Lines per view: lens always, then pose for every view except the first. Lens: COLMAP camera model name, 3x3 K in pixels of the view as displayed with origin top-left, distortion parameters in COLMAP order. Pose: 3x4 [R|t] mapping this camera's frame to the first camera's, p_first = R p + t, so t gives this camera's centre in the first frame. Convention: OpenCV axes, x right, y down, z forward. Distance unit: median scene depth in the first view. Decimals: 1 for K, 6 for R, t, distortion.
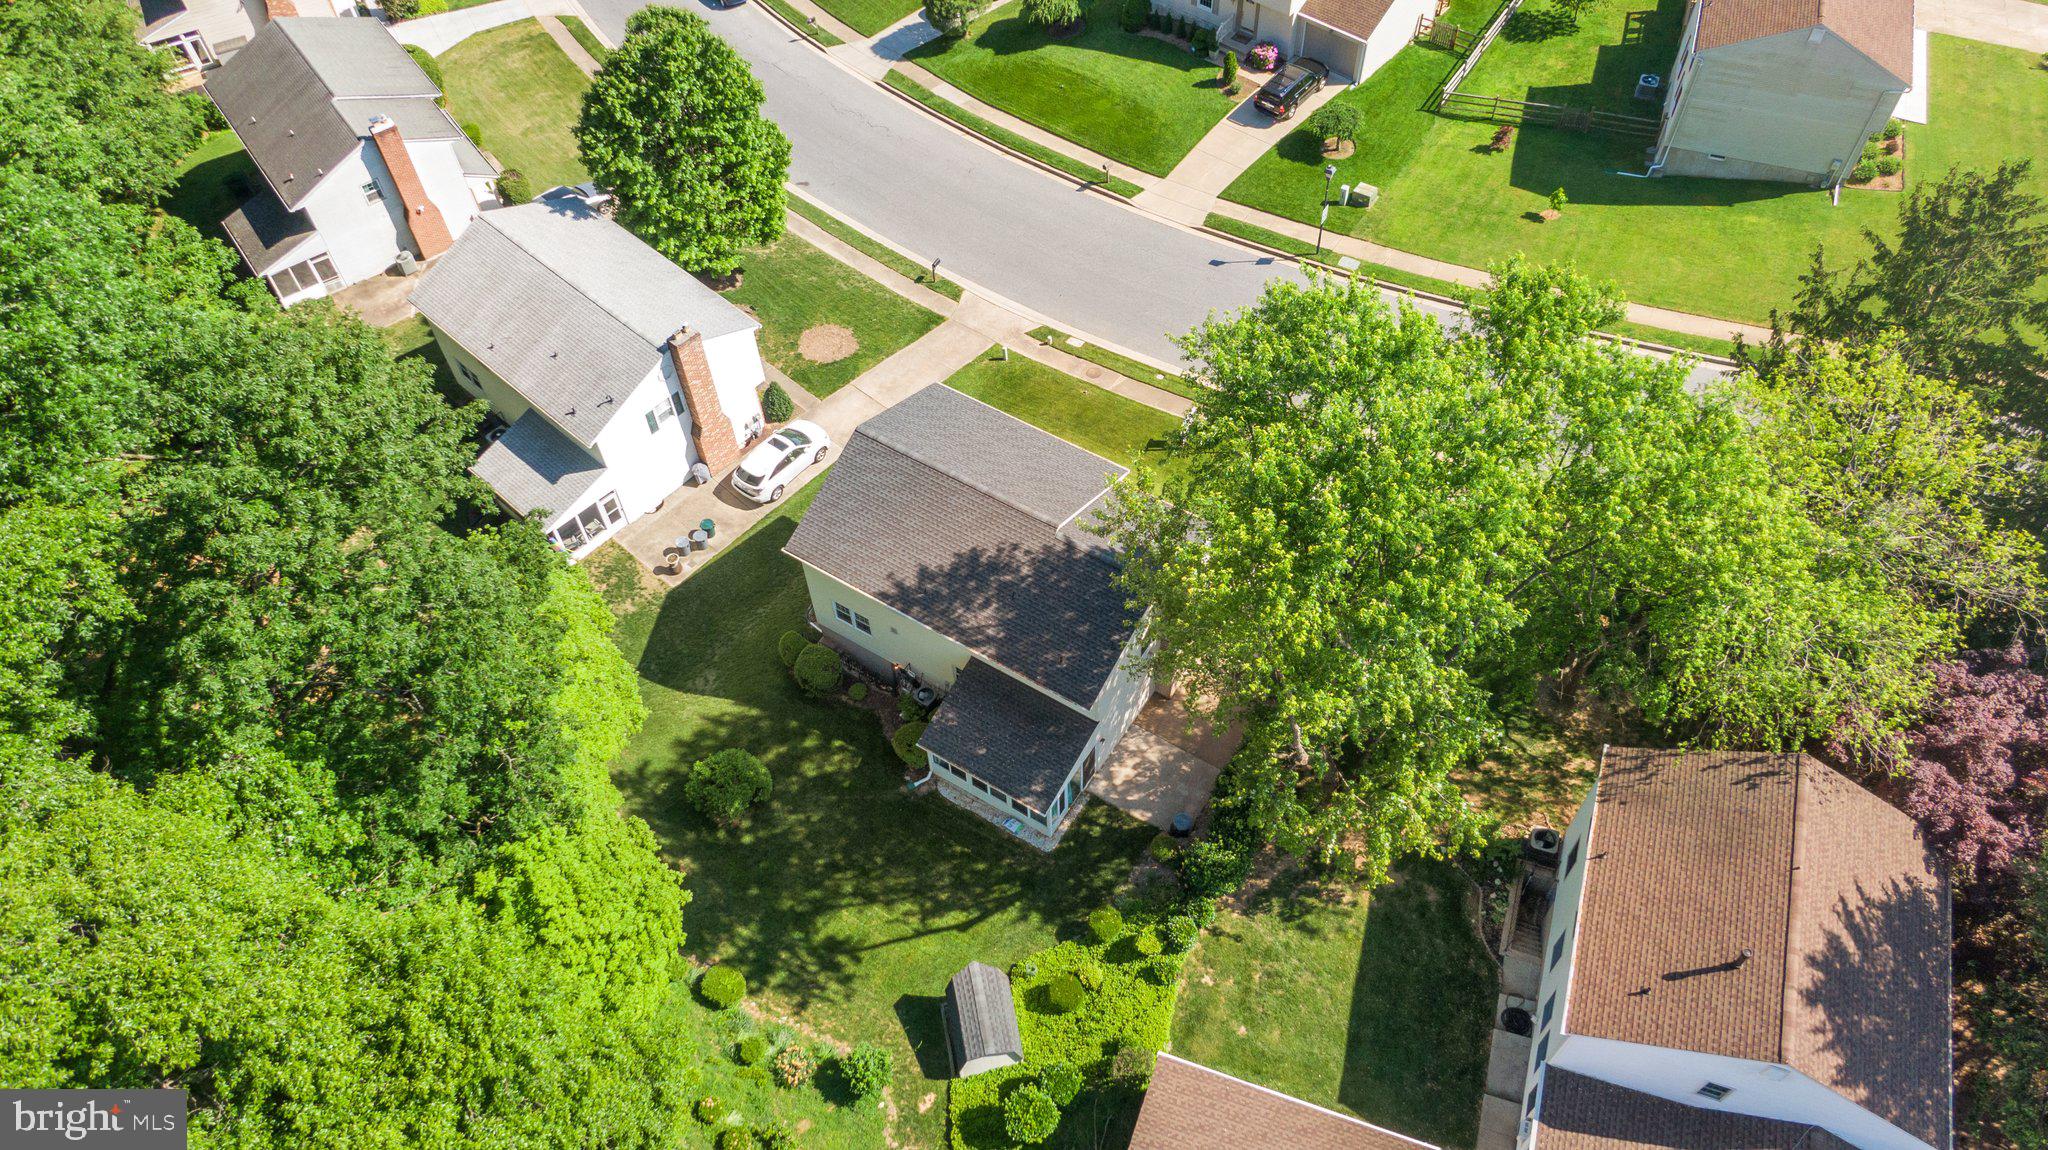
lens RADIAL K [[1452.0, 0, 1022.5], [0, 1452.0, 574.2], [0, 0, 1]] dist [0.039978, -0.059522]
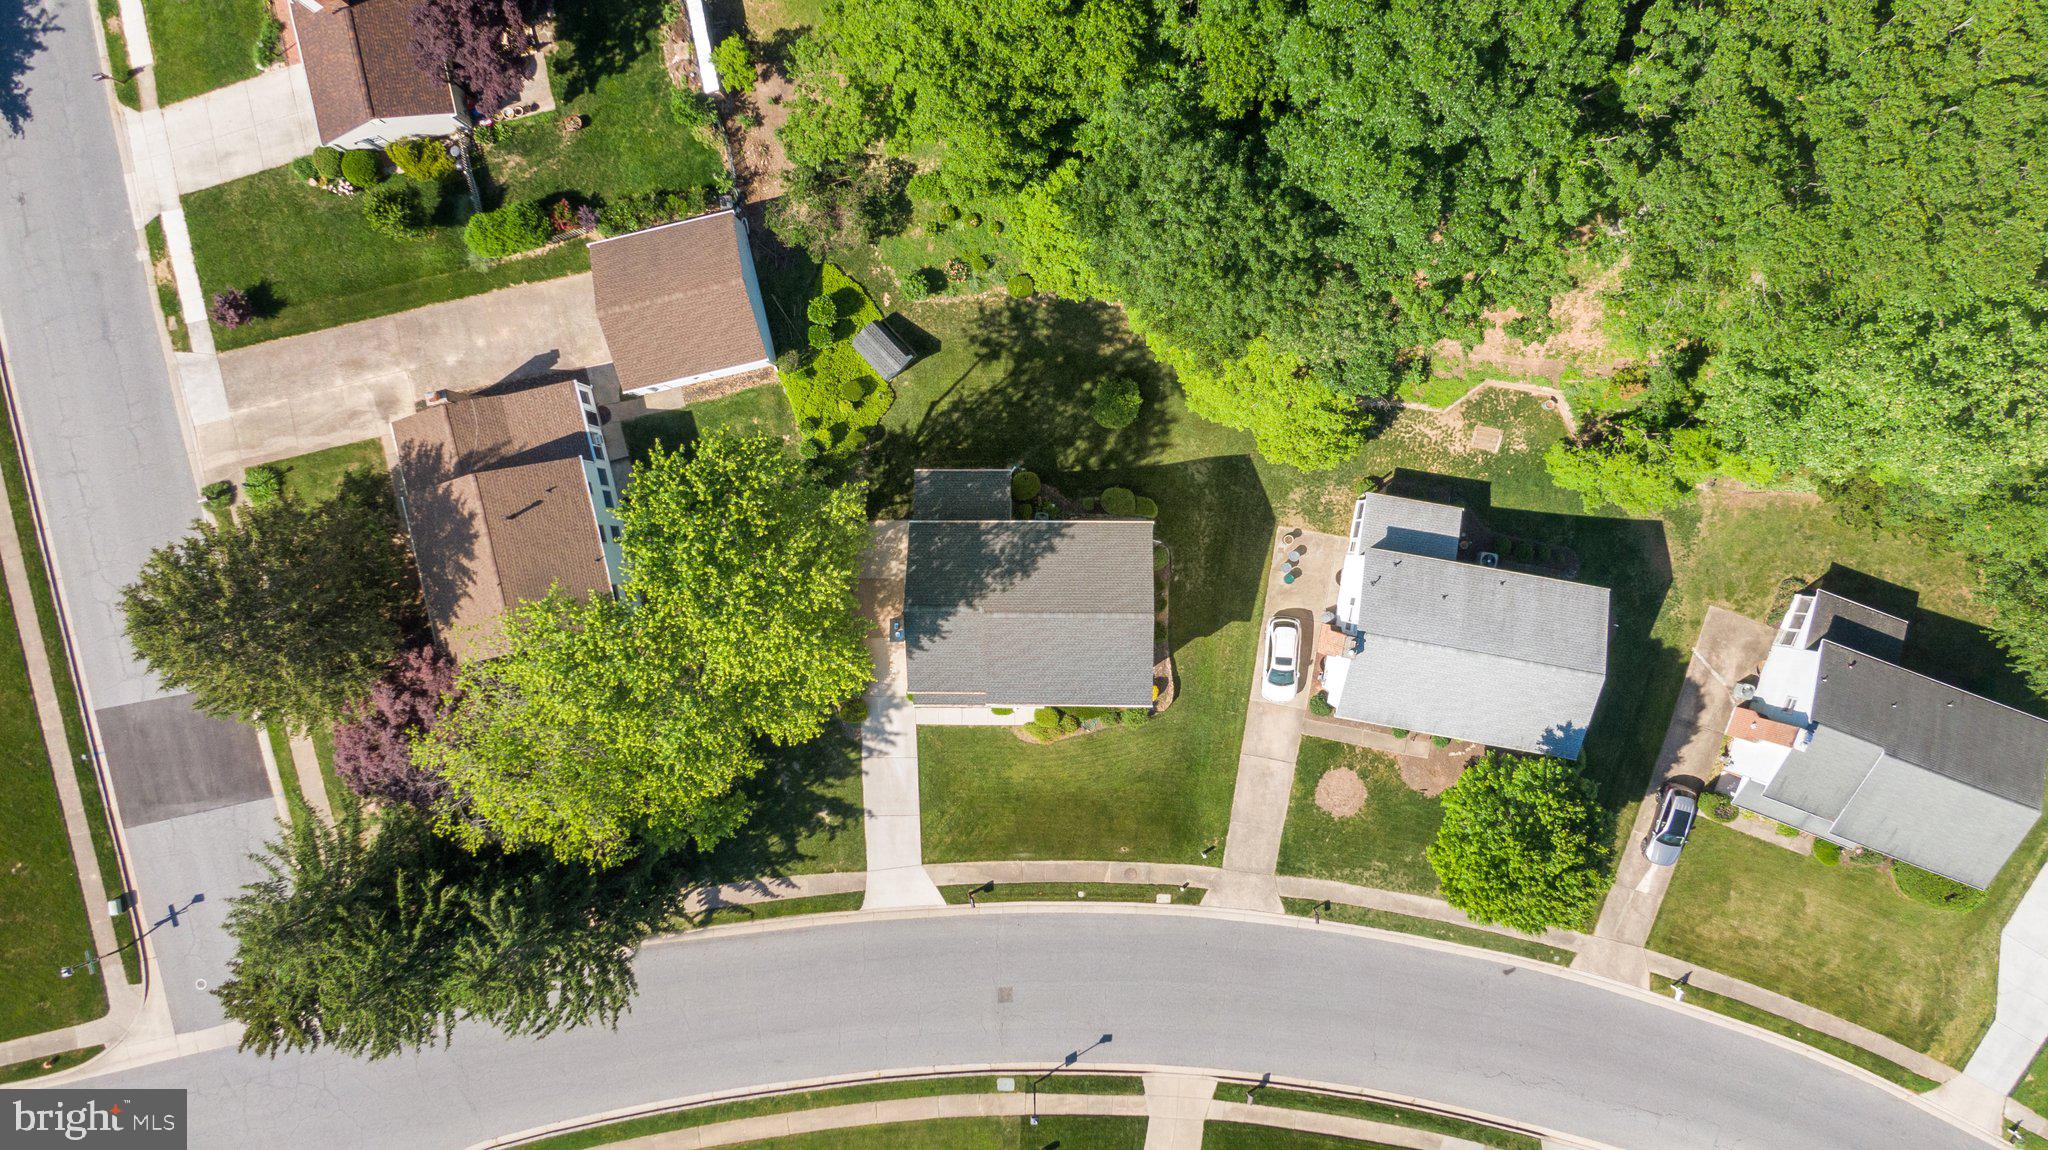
lens RADIAL K [[1452.0, 0, 1028.4], [0, 1452.0, 570.4], [0, 0, 1]] dist [0.039978, -0.059522]
pose [[-0.840162, 0.537554, 0.071852, -0.108762], [-0.395968, -0.698540, 0.596029, -0.680062], [0.370590, 0.472310, 0.799742, -0.147971]]
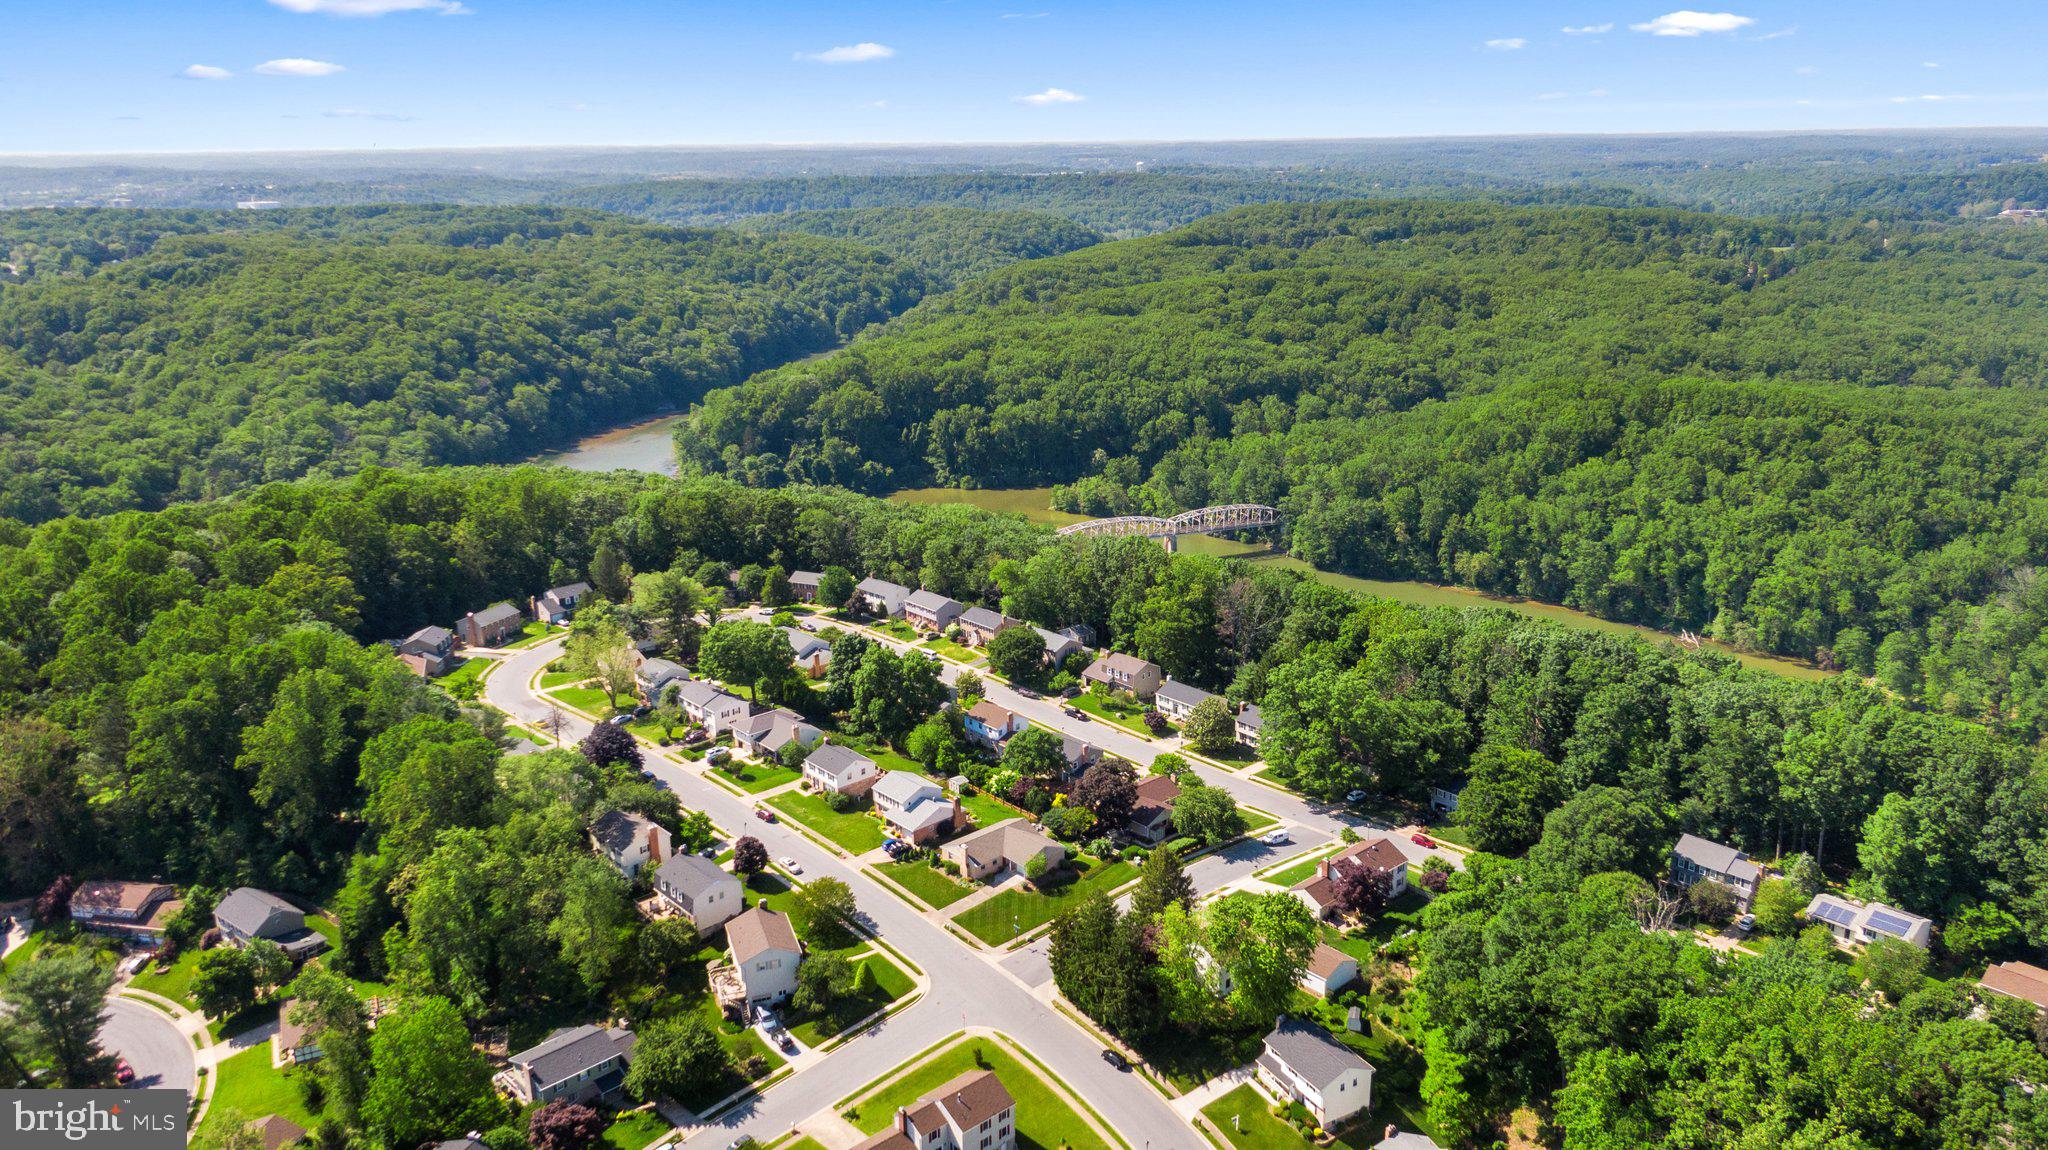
lens RADIAL K [[1452.0, 0, 1007.2], [0, 1452.0, 559.3], [0, 0, 1]] dist [0.039978, -0.059522]
pose [[-0.872505, -0.089617, 0.480316, -0.810091], [0.418916, 0.368761, 0.829774, -3.176352], [-0.251483, 0.925194, -0.284204, 0.852504]]
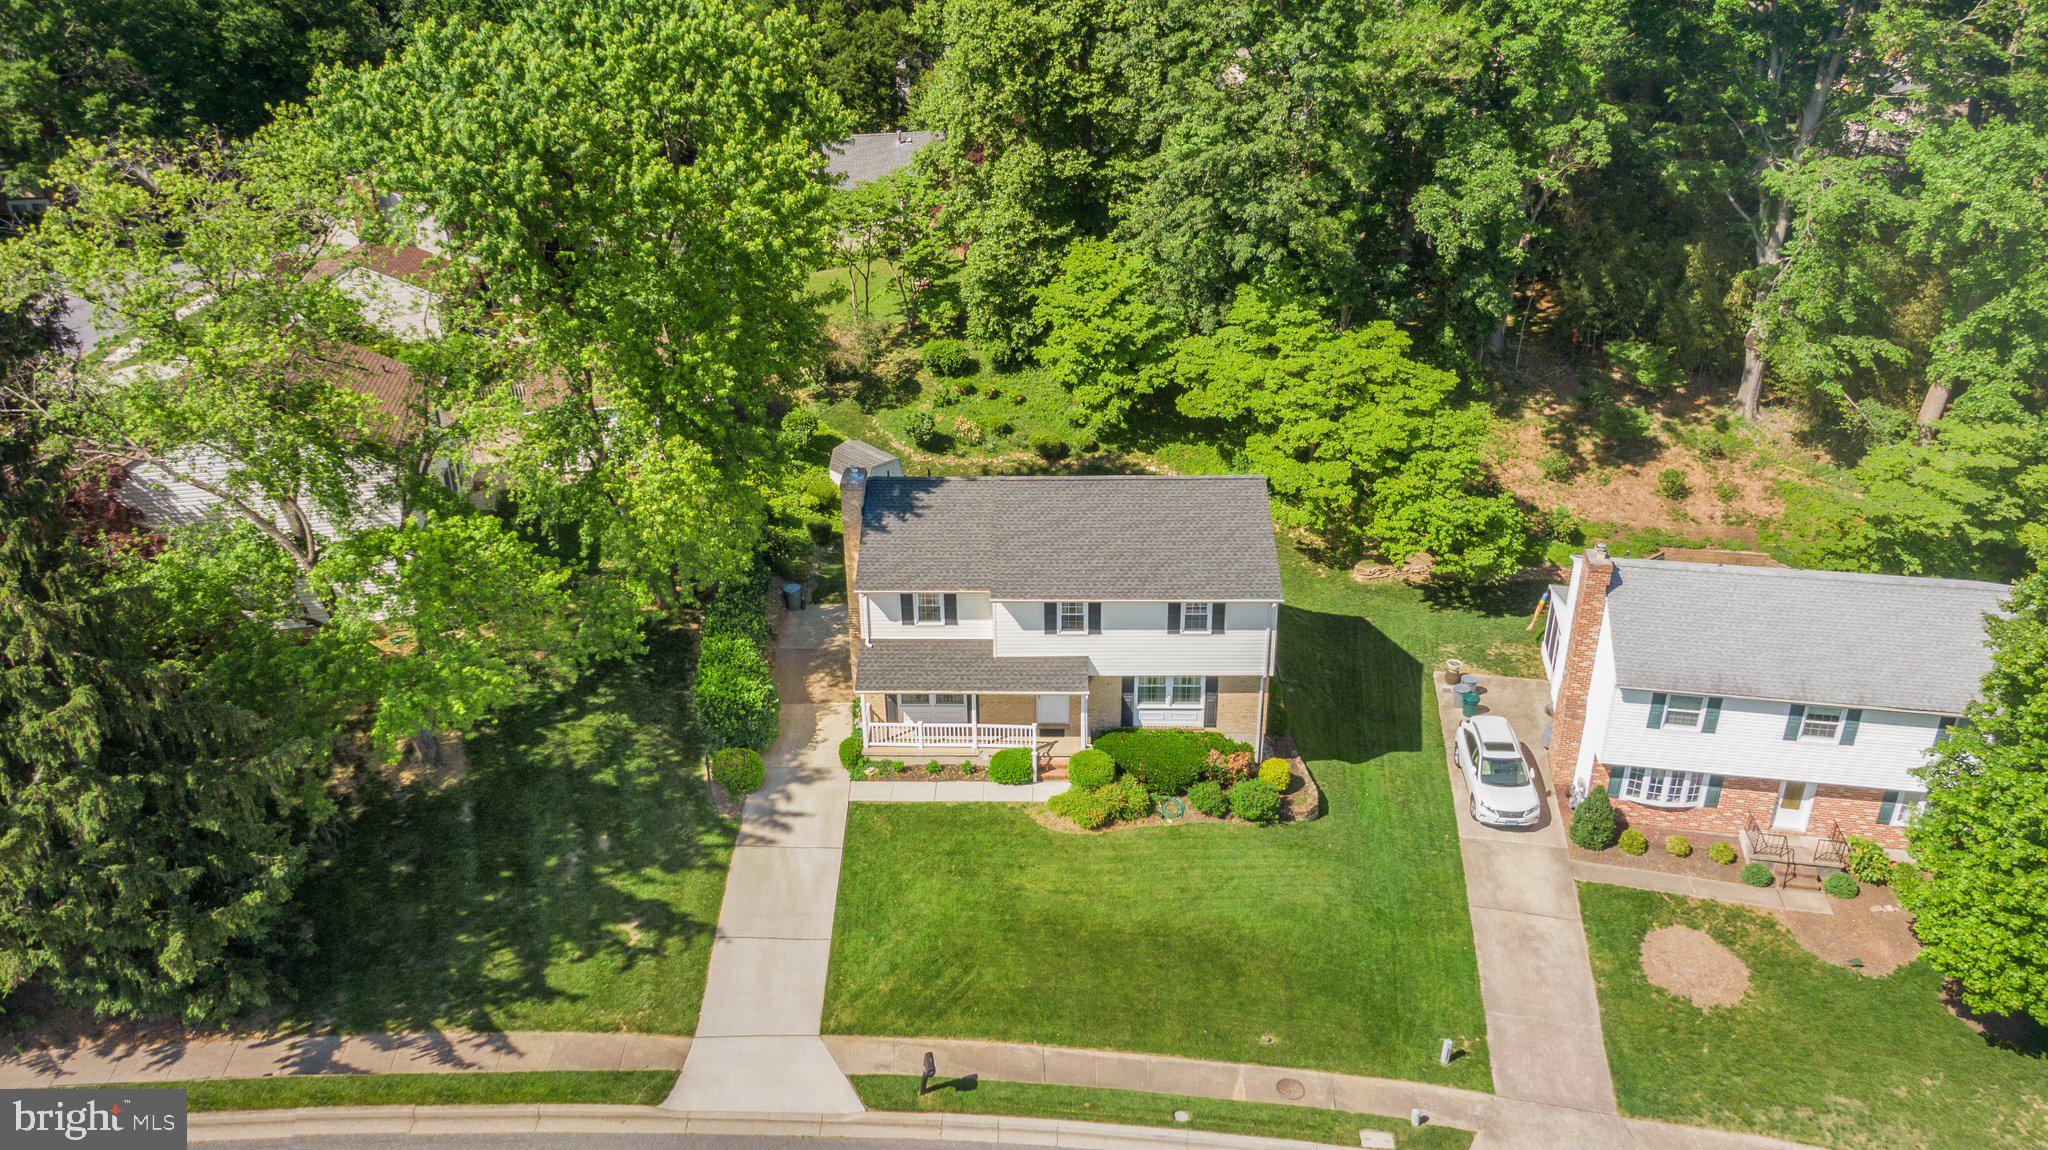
lens RADIAL K [[1452.0, 0, 1029.6], [0, 1452.0, 573.5], [0, 0, 1]] dist [0.039978, -0.059522]
pose [[-0.845773, 0.262431, -0.464541, 0.342768], [-0.412793, 0.229777, 0.881365, -0.639290], [0.338038, 0.937194, -0.086009, 0.857836]]
